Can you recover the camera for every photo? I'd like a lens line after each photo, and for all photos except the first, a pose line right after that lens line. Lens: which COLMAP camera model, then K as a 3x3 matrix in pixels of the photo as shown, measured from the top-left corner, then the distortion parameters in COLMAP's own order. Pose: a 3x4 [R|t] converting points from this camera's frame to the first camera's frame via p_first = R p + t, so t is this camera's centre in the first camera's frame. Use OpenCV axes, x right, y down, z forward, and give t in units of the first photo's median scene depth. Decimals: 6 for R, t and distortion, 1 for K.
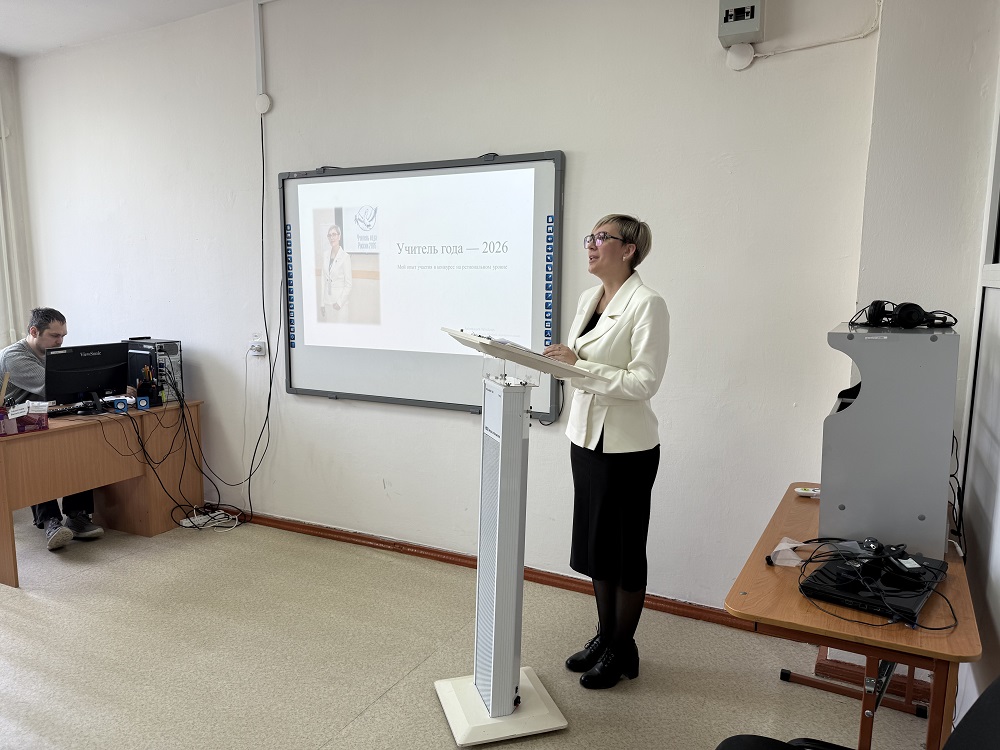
lens RADIAL K [[706.7, 0, 499.4], [0, 706.7, 382.9], [0, 0, 1]] dist [0.015623, -0.035539]
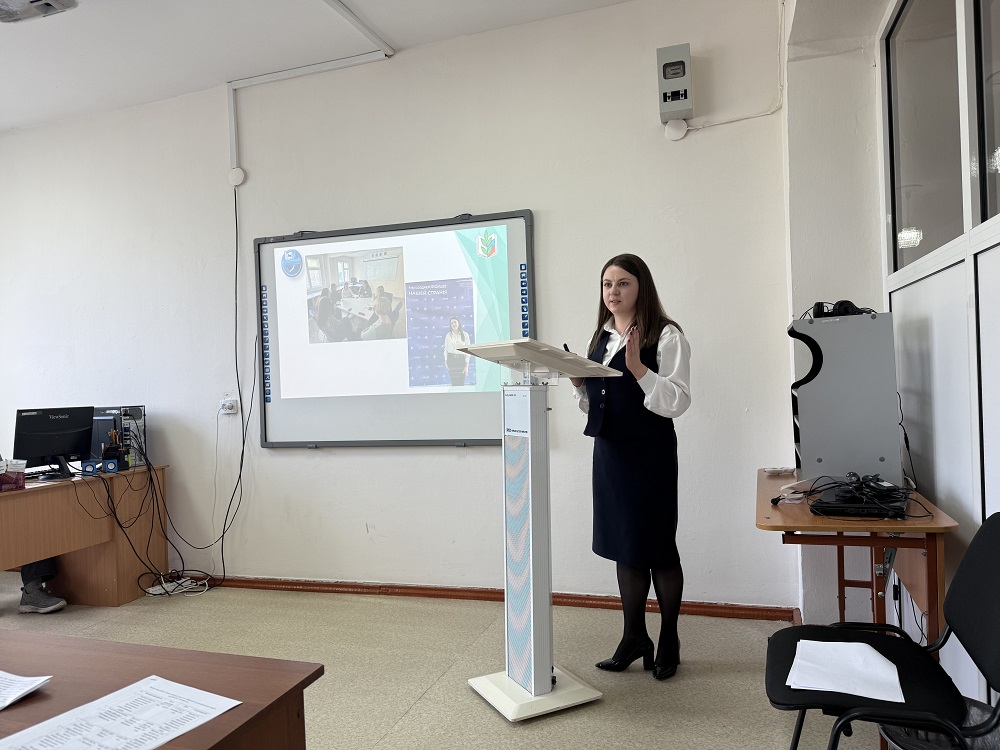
lens RADIAL K [[706.7, 0, 506.6], [0, 706.7, 382.1], [0, 0, 1]] dist [0.015623, -0.035539]
pose [[0.984722, -0.044680, 0.168306, -0.145006], [0.067914, 0.988525, -0.134927, 0.098054], [-0.160346, 0.144295, 0.976457, -0.076727]]
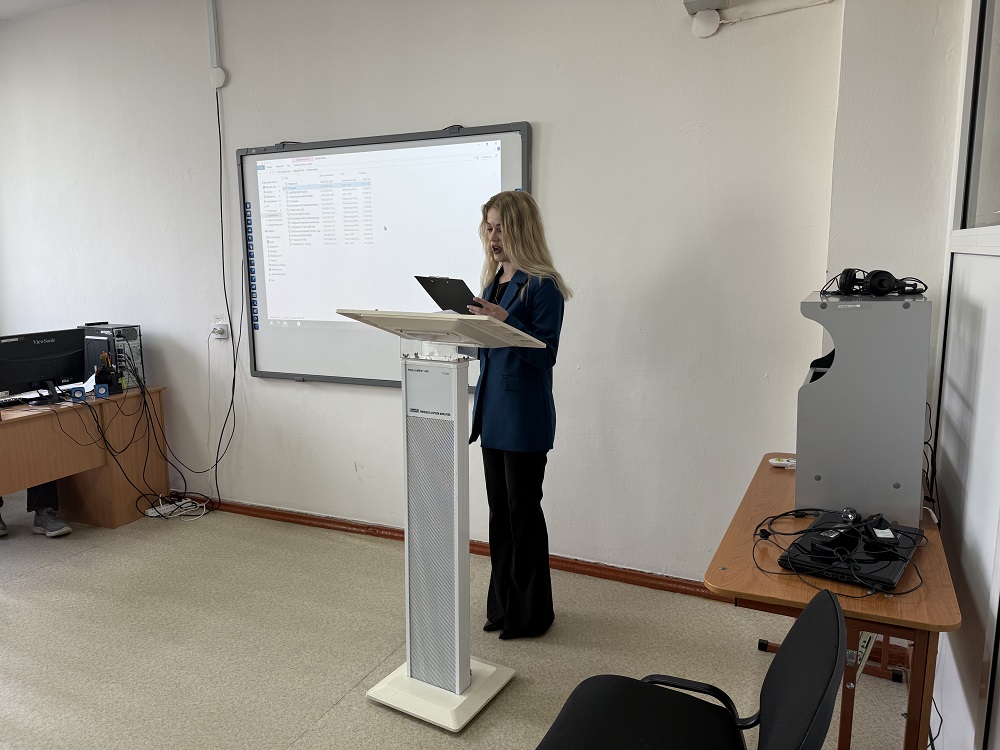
lens RADIAL K [[706.7, 0, 500.9], [0, 706.7, 372.2], [0, 0, 1]] dist [0.015623, -0.035539]
pose [[0.998816, -0.026075, 0.041058, 0.001592], [0.025319, 0.999502, 0.018827, -0.001302], [-0.041528, -0.017765, 0.998979, 0.016123]]
